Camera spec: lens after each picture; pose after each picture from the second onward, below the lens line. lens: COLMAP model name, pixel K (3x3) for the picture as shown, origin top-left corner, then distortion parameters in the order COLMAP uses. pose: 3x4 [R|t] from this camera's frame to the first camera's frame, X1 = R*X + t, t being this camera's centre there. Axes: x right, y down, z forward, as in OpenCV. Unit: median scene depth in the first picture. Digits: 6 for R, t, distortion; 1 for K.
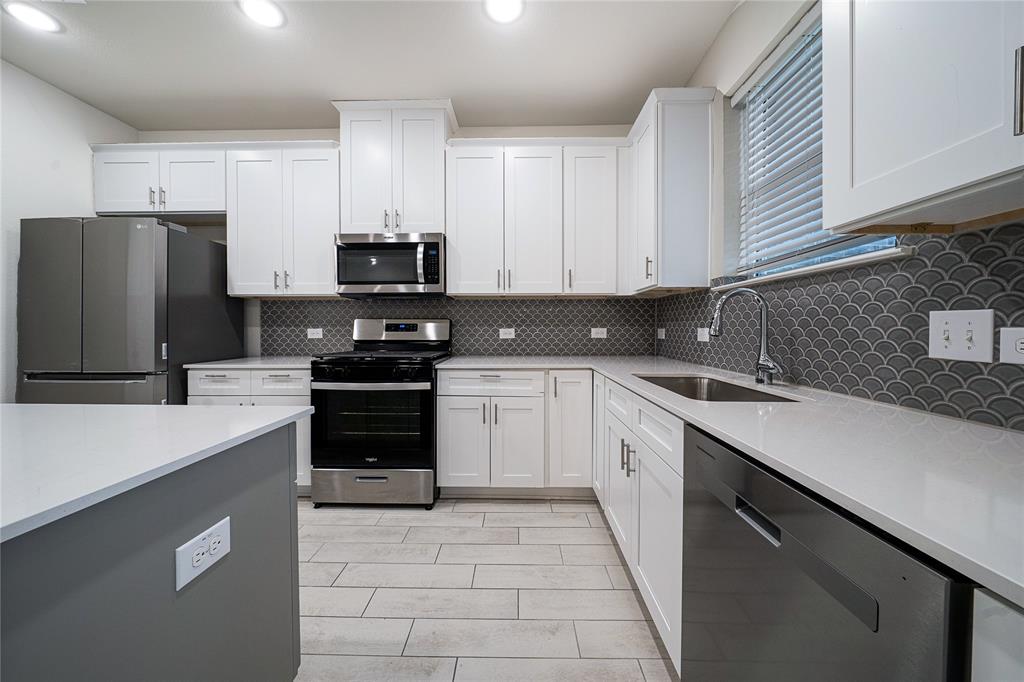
lens RADIAL K [[352.1, 0, 511.4], [0, 352.1, 330.5], [0, 0, 1]] dist [-0.002368, -0.000396]
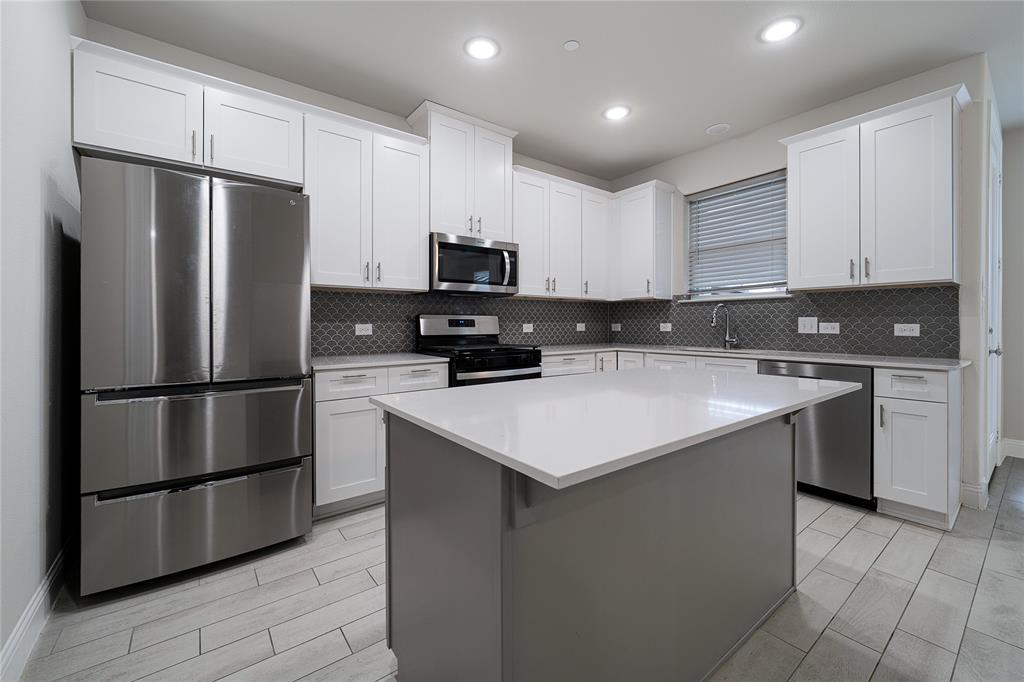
lens RADIAL K [[412.0, 0, 512.0], [0, 412.0, 325.8], [0, 0, 1]] dist [-0.008660, -0.000064]
pose [[0.786340, -0.003629, 0.617783, -1.049480], [0.005986, 0.999981, -0.001745, 0.002987], [-0.617765, 0.005071, 0.786347, -0.083467]]
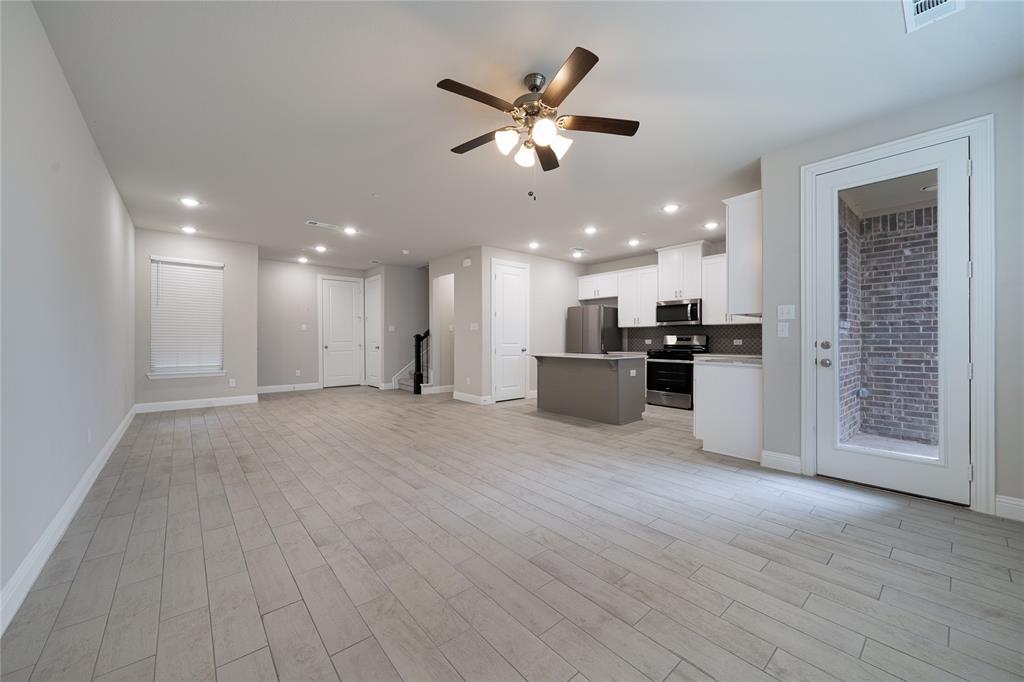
lens RADIAL K [[385.2, 0, 513.4], [0, 385.2, 335.1], [0, 0, 1]] dist [-0.002555, 0.000182]
pose [[0.664738, -0.008594, -0.747027, 0.869830], [-0.007220, 0.999813, -0.017926, 0.018217], [0.747041, 0.017309, 0.664552, -1.572975]]
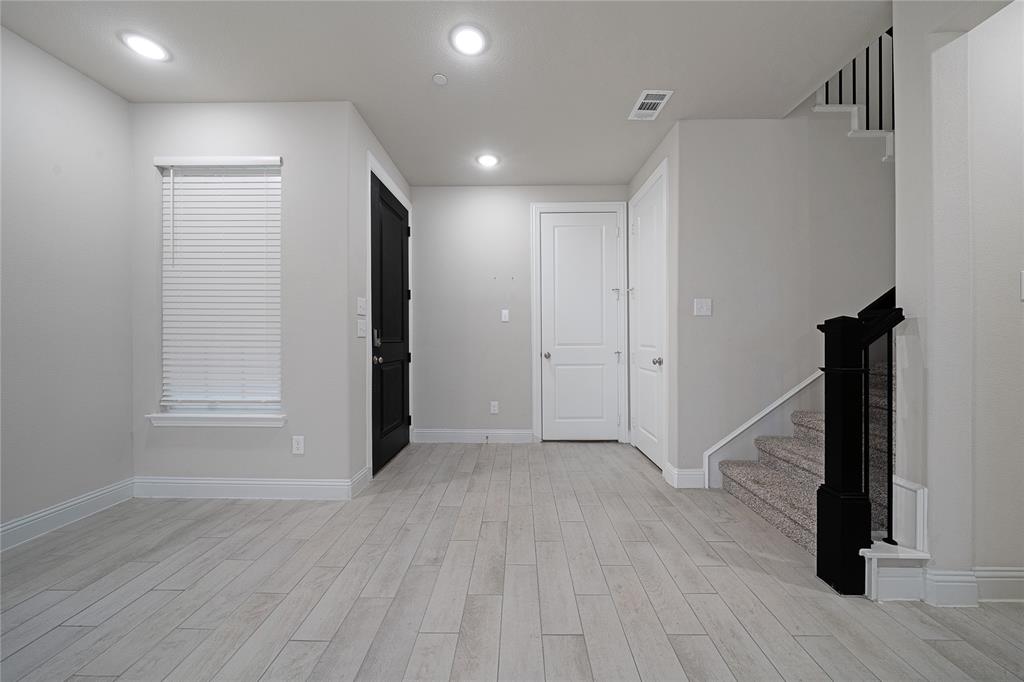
lens RADIAL K [[352.1, 0, 515.6], [0, 352.1, 340.0], [0, 0, 1]] dist [-0.002368, -0.000396]
pose [[0.001748, 0.004709, -0.999987, -1.340065], [-0.009909, 0.999940, 0.004691, 0.003927], [0.999949, 0.009901, 0.001795, -0.667850]]
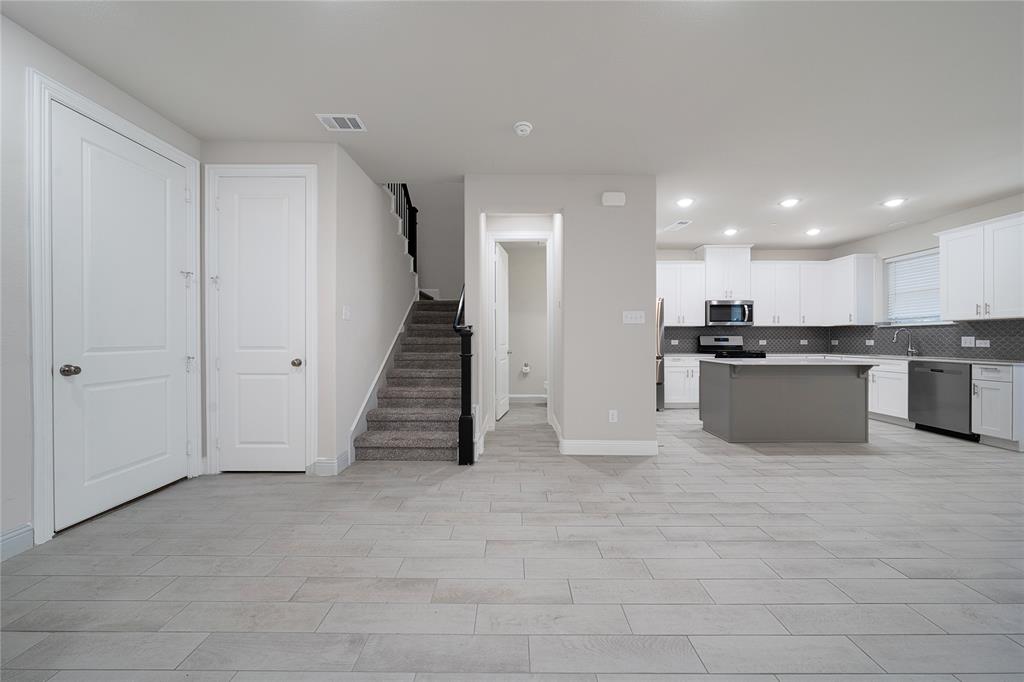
lens RADIAL K [[352.1, 0, 515.0], [0, 352.1, 338.3], [0, 0, 1]] dist [-0.002368, -0.000396]
pose [[0.999896, 0.001205, 0.014339, -1.818698], [-0.001051, 0.999942, -0.010742, 0.008529], [-0.014351, 0.010725, 0.999839, -1.351322]]
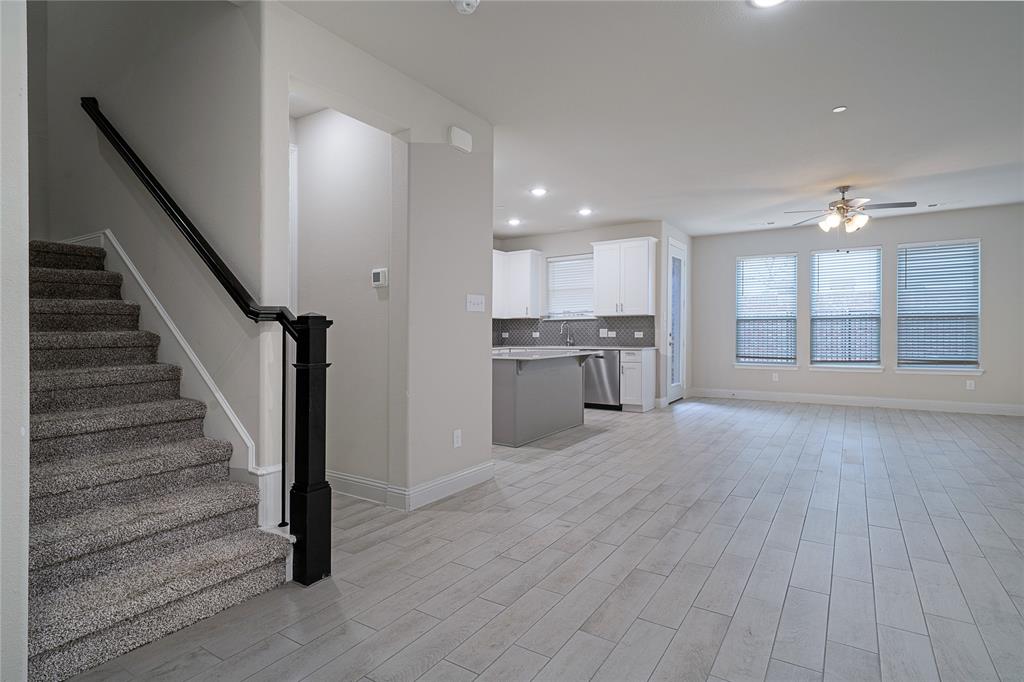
lens RADIAL K [[521.8, 0, 512.2], [0, 521.8, 338.0], [0, 0, 1]] dist [0.005214, -0.000903]
pose [[0.534828, -0.014029, 0.844844, -2.581958], [0.015248, 0.999860, 0.006950, 0.005437], [-0.844823, 0.009165, 0.534967, -0.900960]]
